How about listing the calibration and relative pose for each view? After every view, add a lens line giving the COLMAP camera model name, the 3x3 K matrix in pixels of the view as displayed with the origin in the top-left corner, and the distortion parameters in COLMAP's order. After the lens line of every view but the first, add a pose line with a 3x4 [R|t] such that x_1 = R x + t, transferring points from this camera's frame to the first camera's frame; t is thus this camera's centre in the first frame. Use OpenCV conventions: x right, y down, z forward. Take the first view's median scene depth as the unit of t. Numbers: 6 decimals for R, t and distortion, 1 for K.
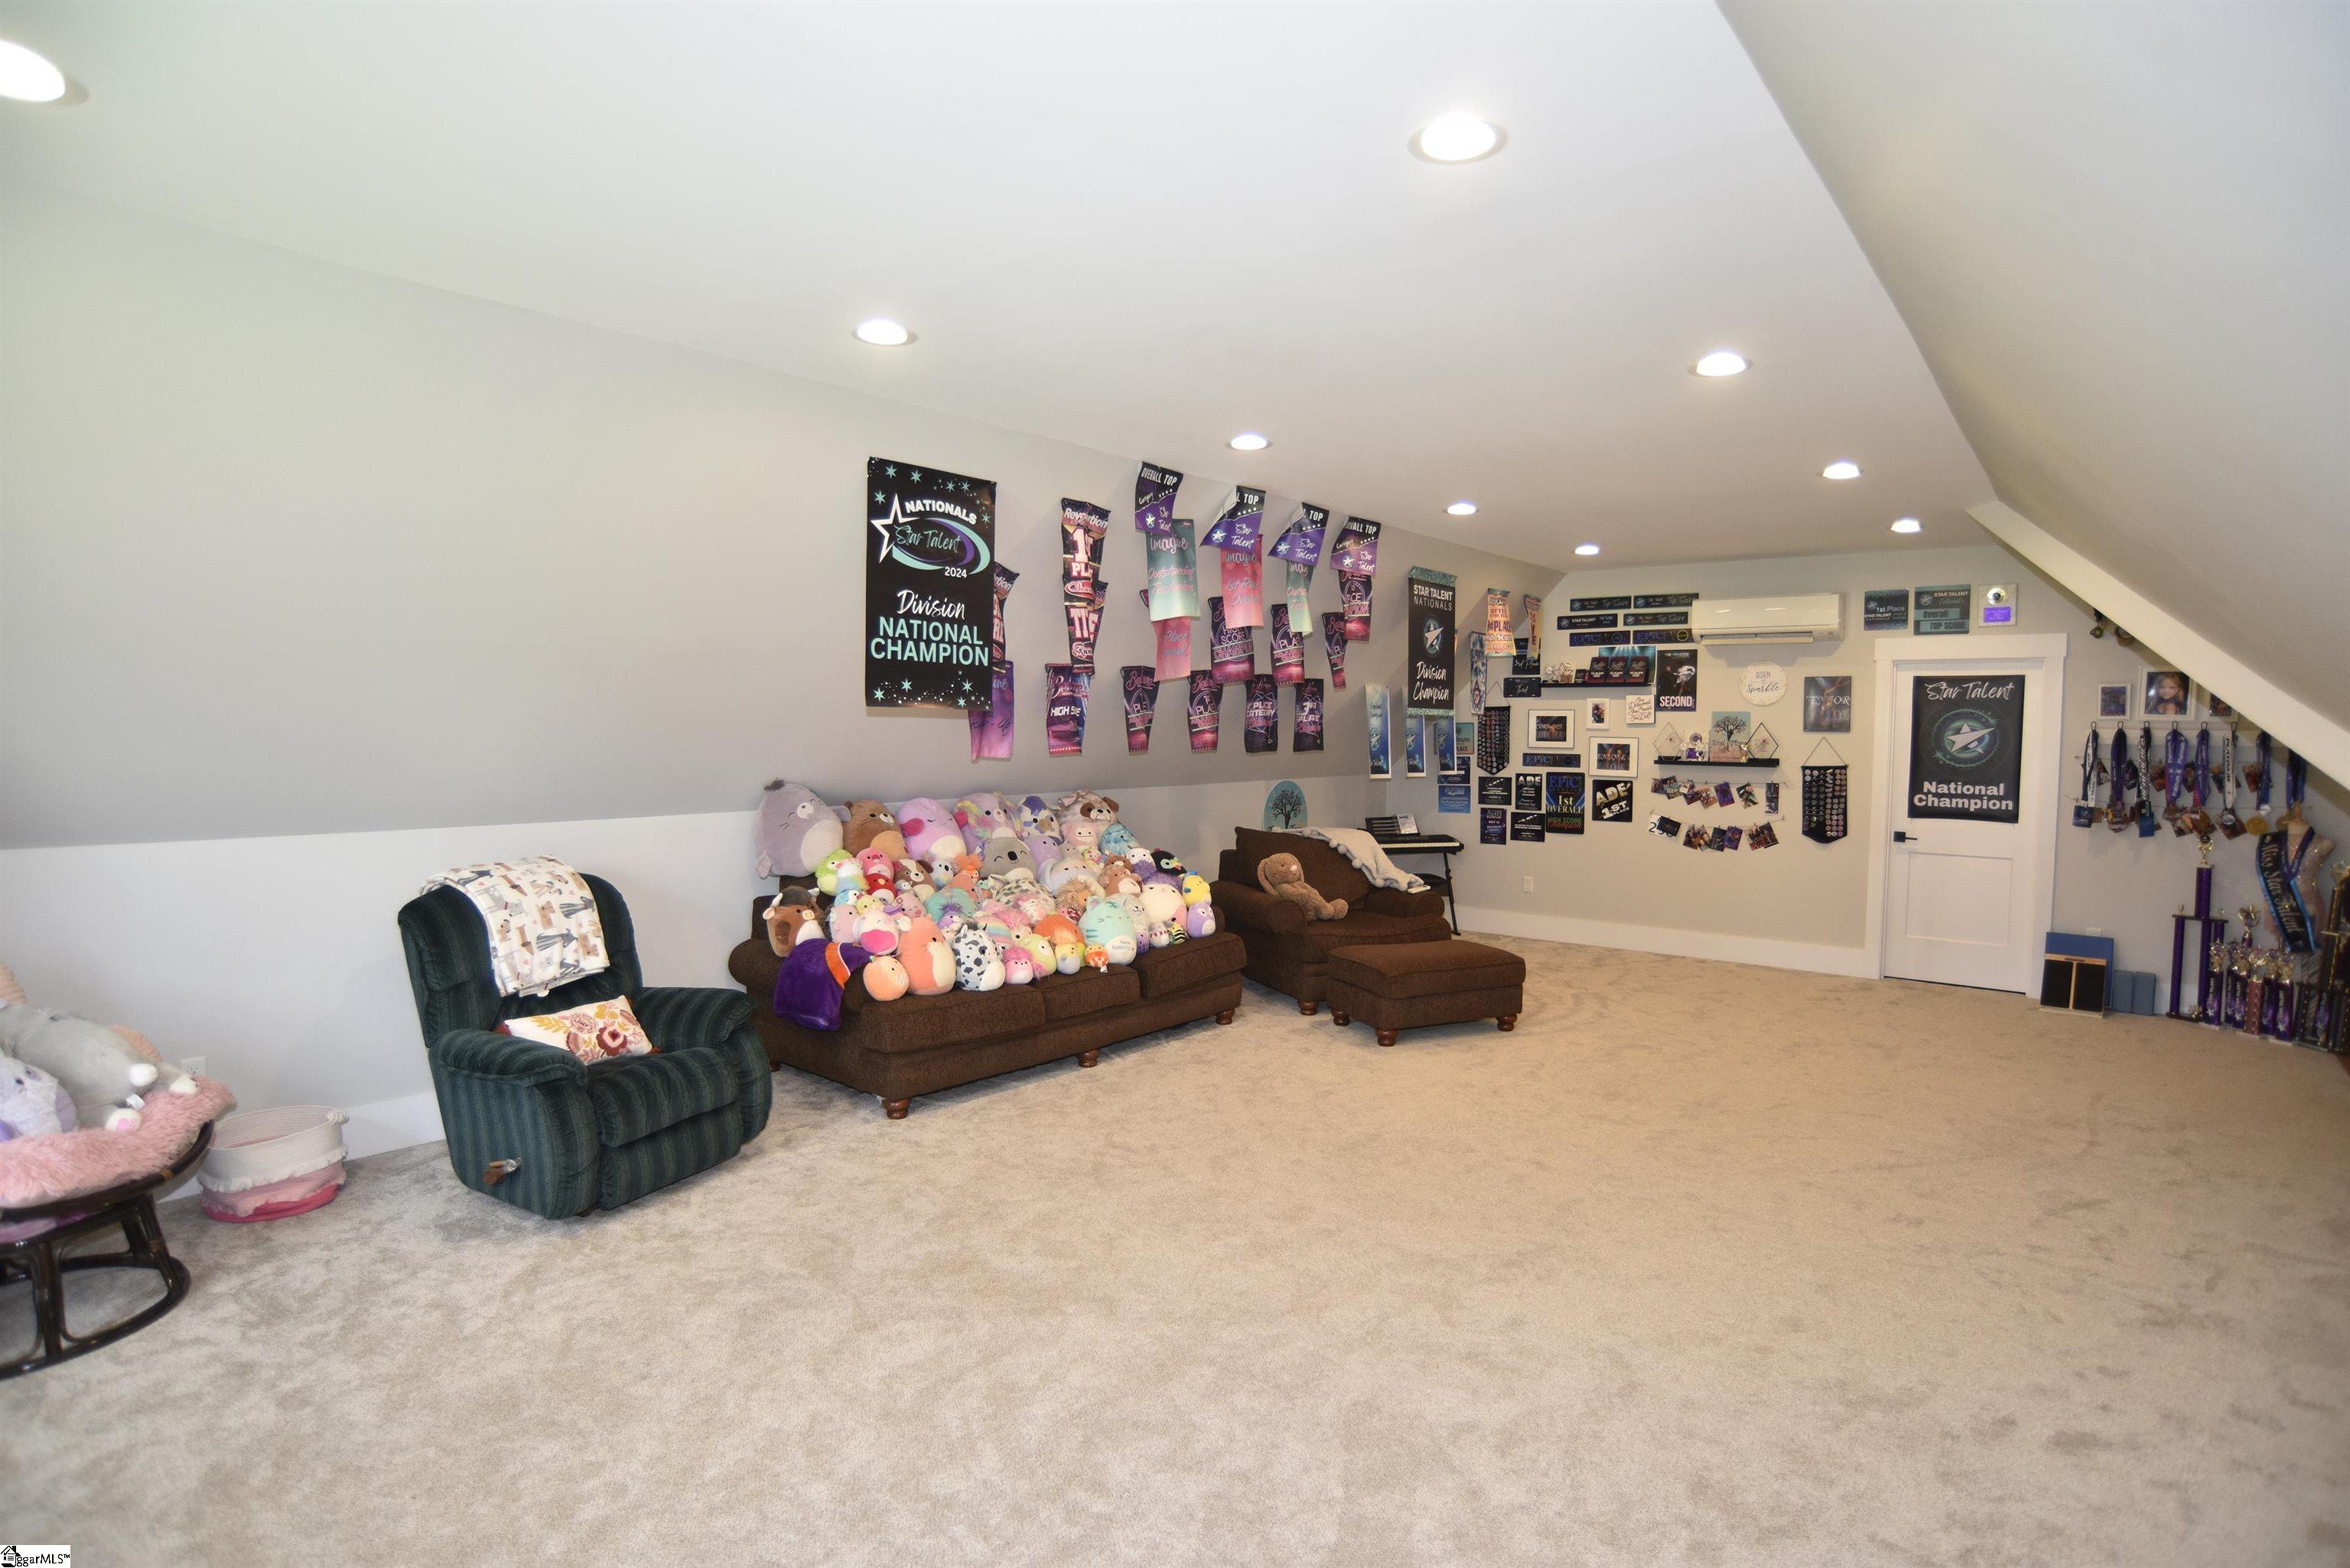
lens RADIAL K [[1205.5, 0, 1163.4], [0, 1205.5, 788.8], [0, 0, 1]] dist [0.000274, 0.000042]
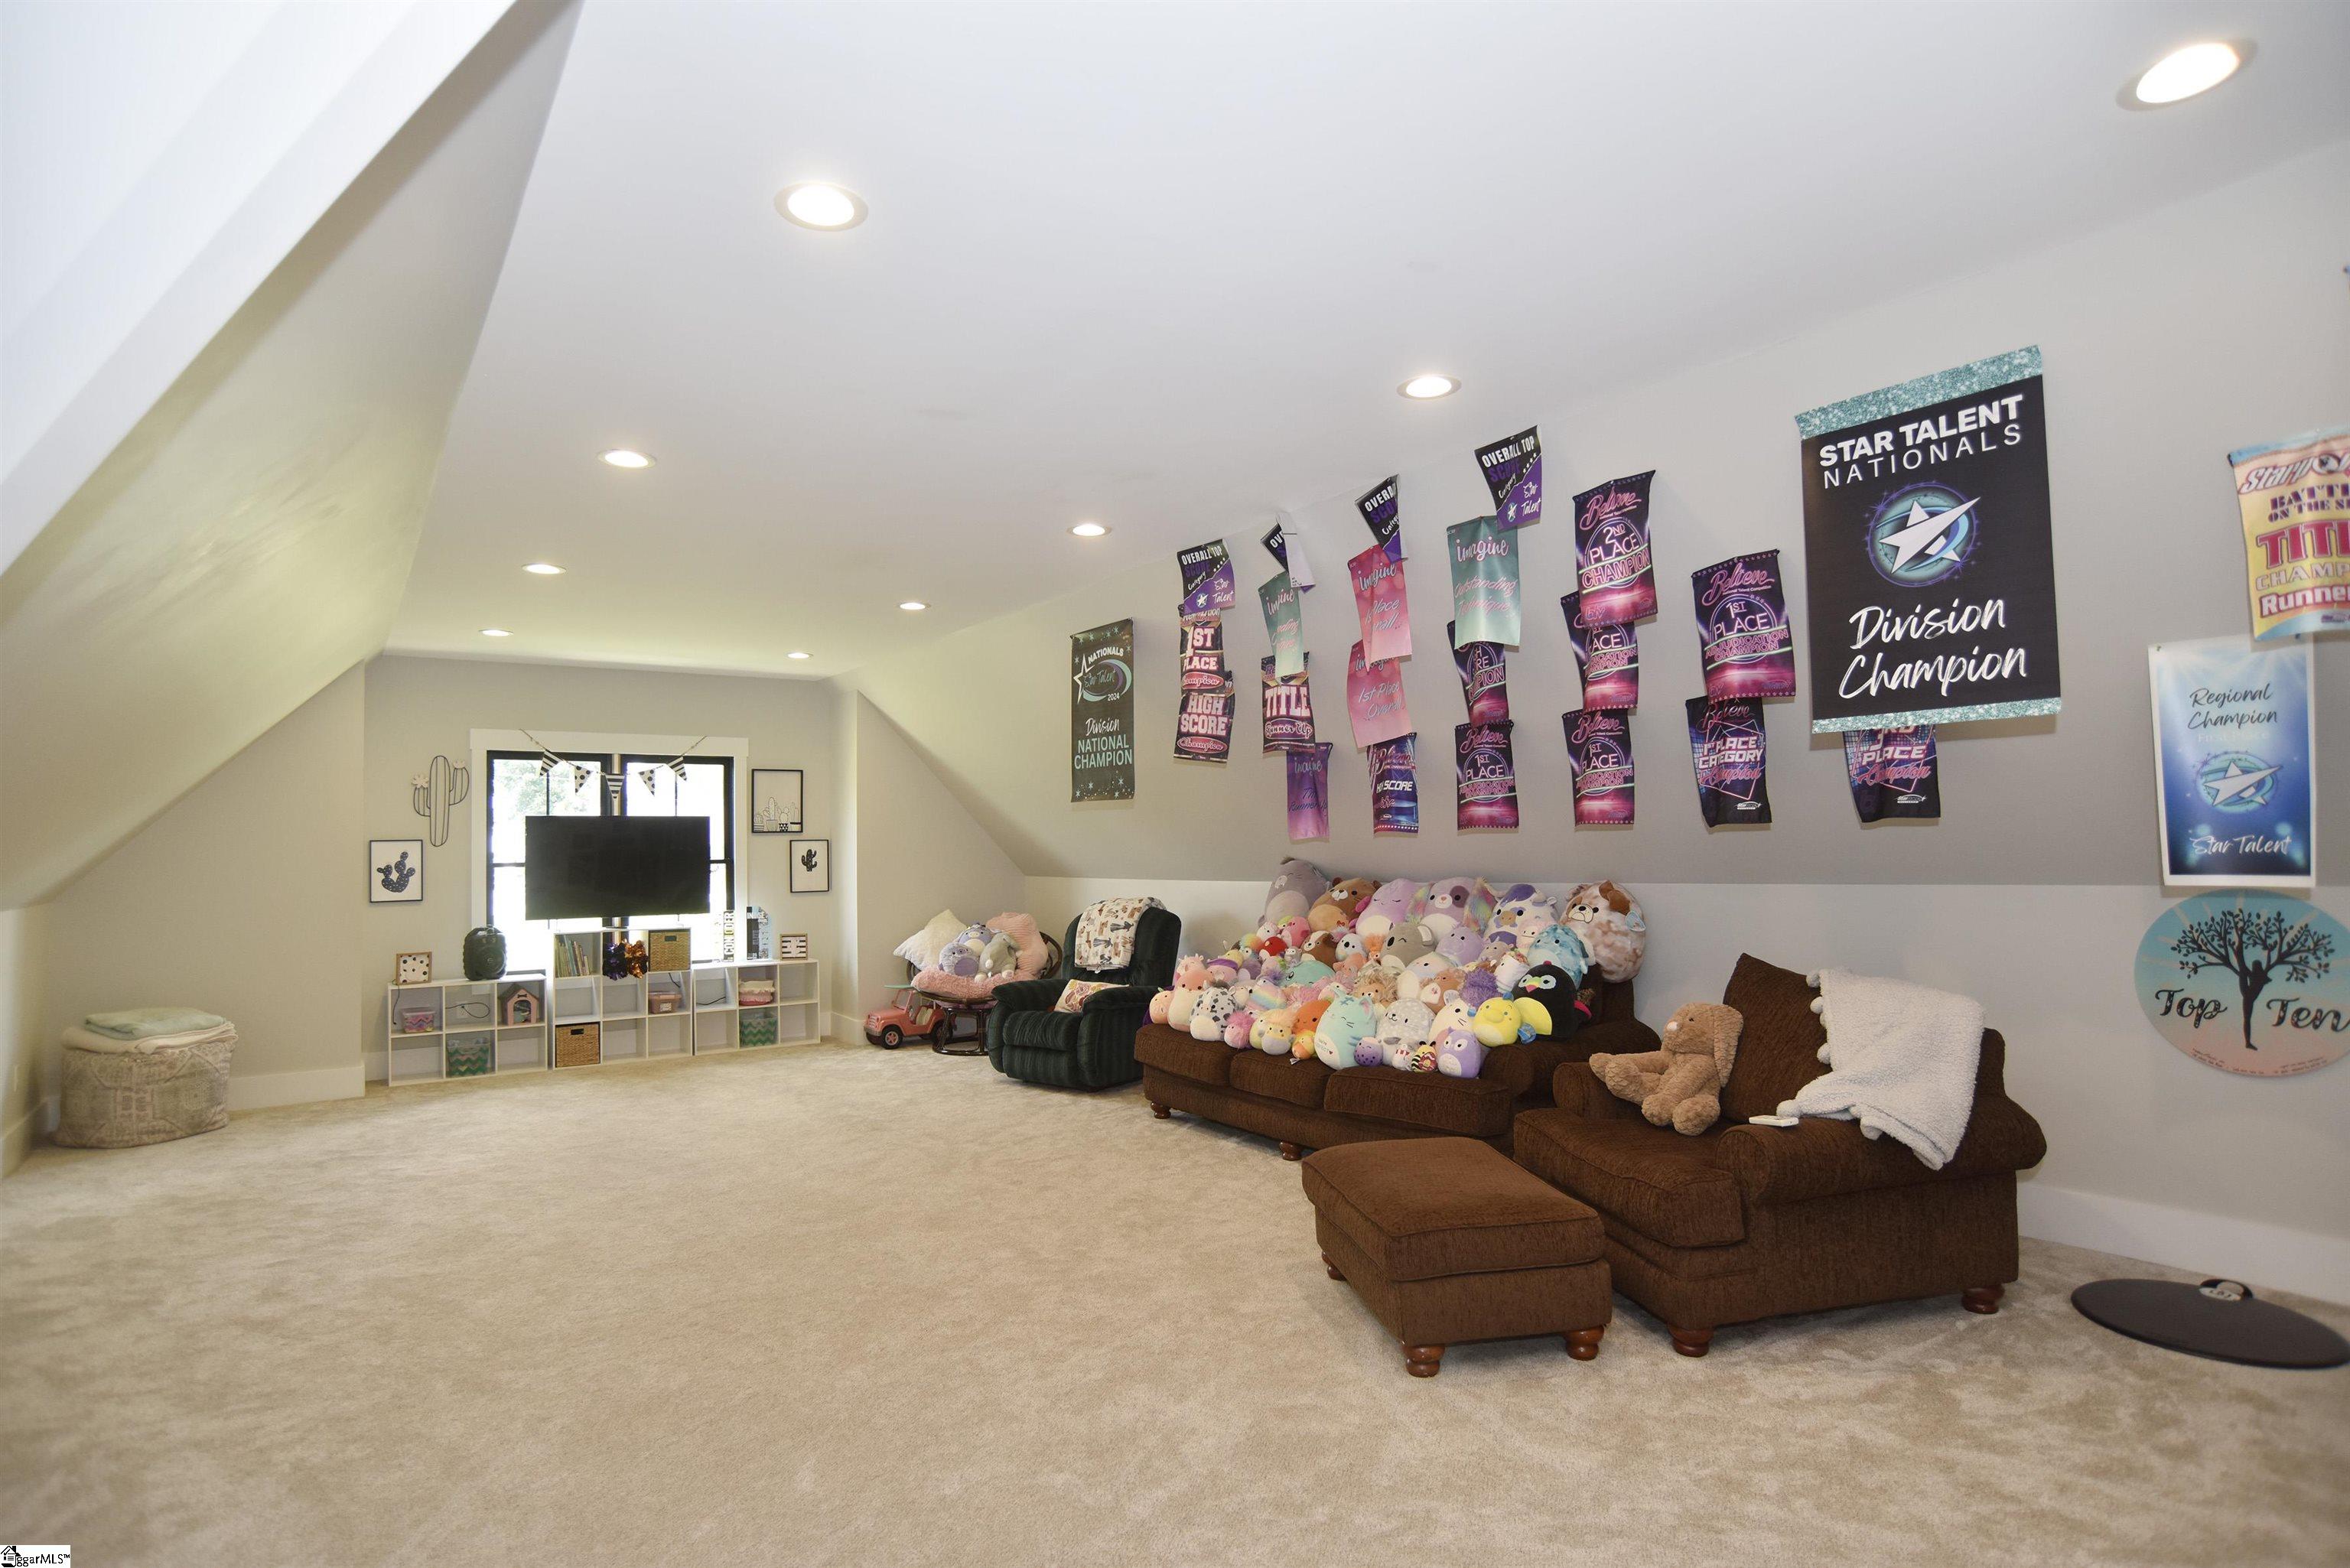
lens RADIAL K [[1205.5, 0, 1162.9], [0, 1205.5, 781.7], [0, 0, 1]] dist [0.000274, 0.000042]
pose [[-0.217560, -0.050883, -0.974720, 1.103608], [-0.021827, 0.998644, -0.047261, -0.025377], [0.975803, 0.010993, -0.218376, 1.348004]]
